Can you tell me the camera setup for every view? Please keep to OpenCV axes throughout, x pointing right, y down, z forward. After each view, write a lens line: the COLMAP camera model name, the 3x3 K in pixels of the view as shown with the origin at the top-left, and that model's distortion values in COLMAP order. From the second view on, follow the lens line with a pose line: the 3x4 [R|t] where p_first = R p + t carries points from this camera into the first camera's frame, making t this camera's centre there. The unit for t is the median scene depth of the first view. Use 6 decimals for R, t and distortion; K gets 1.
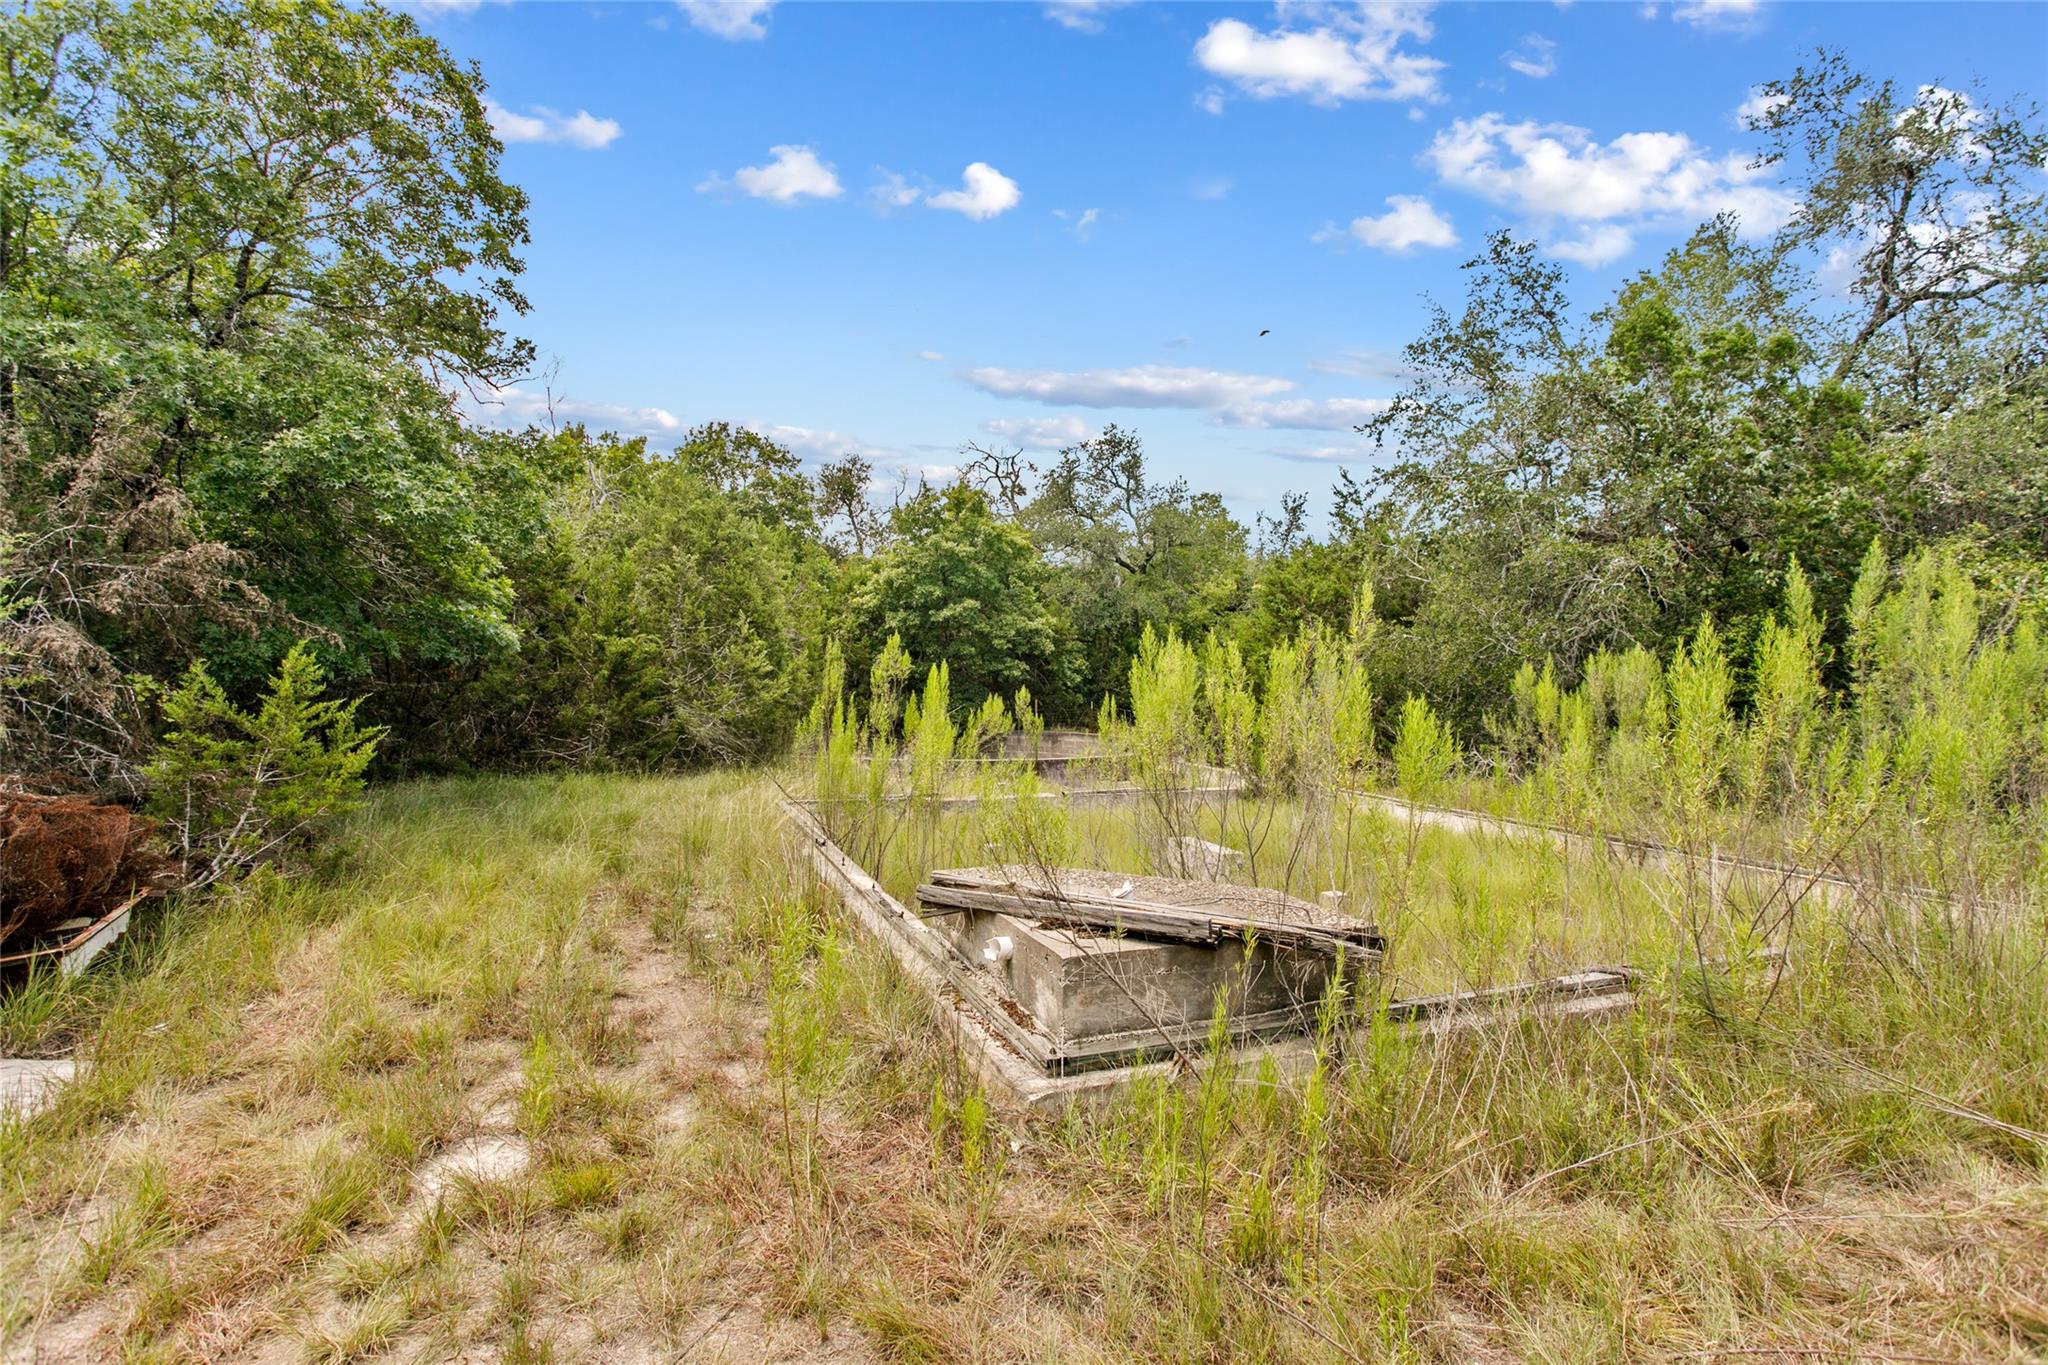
lens RADIAL K [[1003.3, 0, 1024.0], [0, 1003.3, 679.7], [0, 0, 1]] dist [-0.000490, 0.000012]
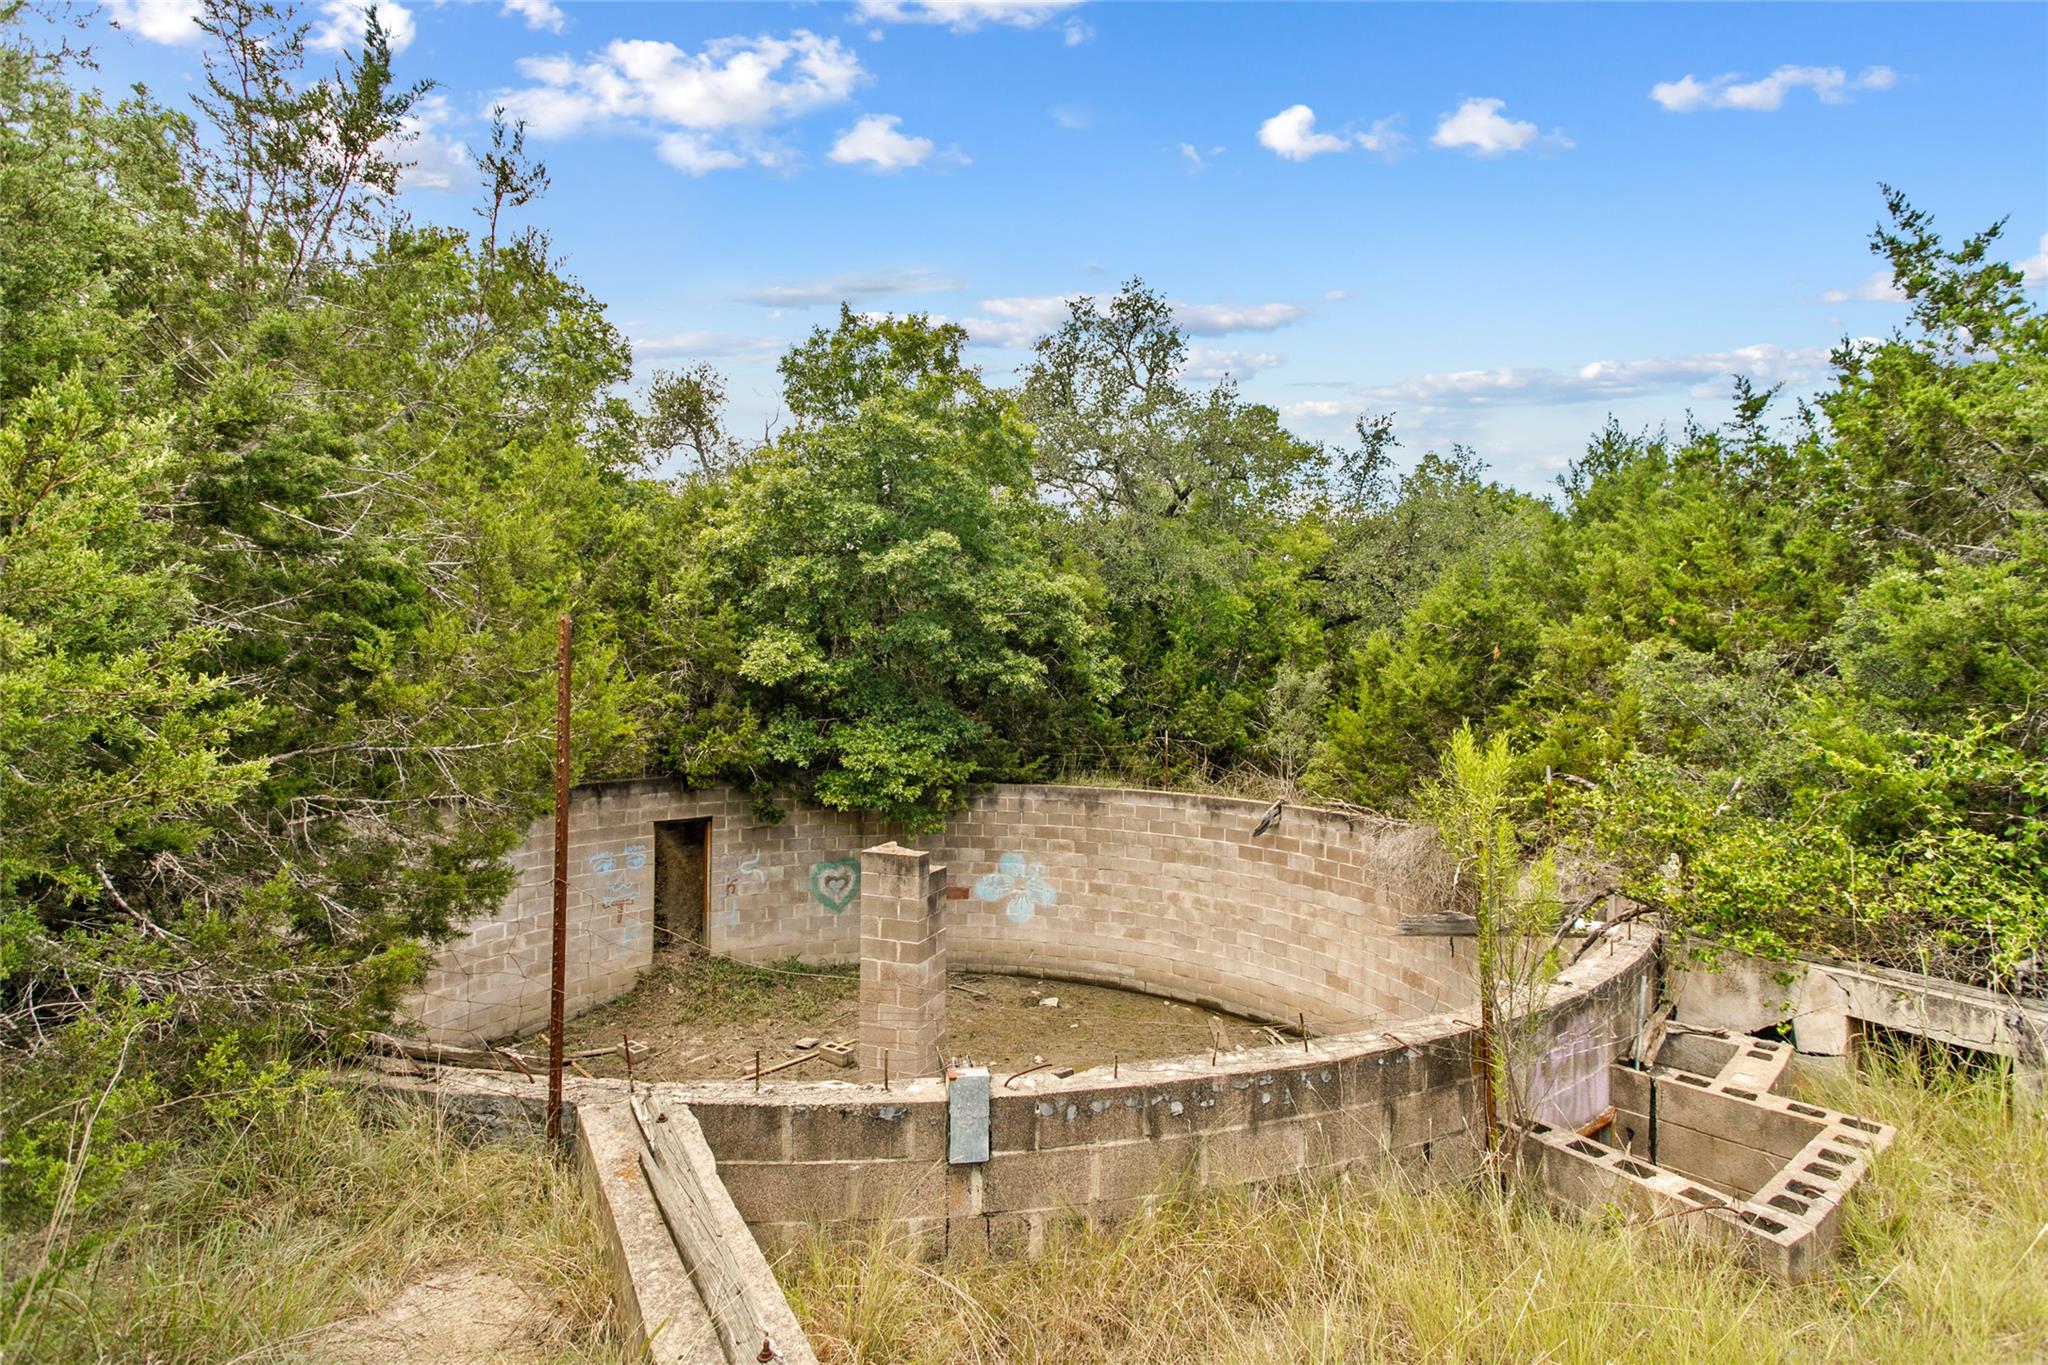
lens RADIAL K [[1003.3, 0, 1024.0], [0, 1003.3, 684.5], [0, 0, 1]] dist [-0.000490, 0.000012]
pose [[0.990329, -0.004496, 0.138669, -0.079733], [0.005179, 0.999976, -0.004568, -0.001122], [-0.138645, 0.005242, 0.990328, 0.479837]]
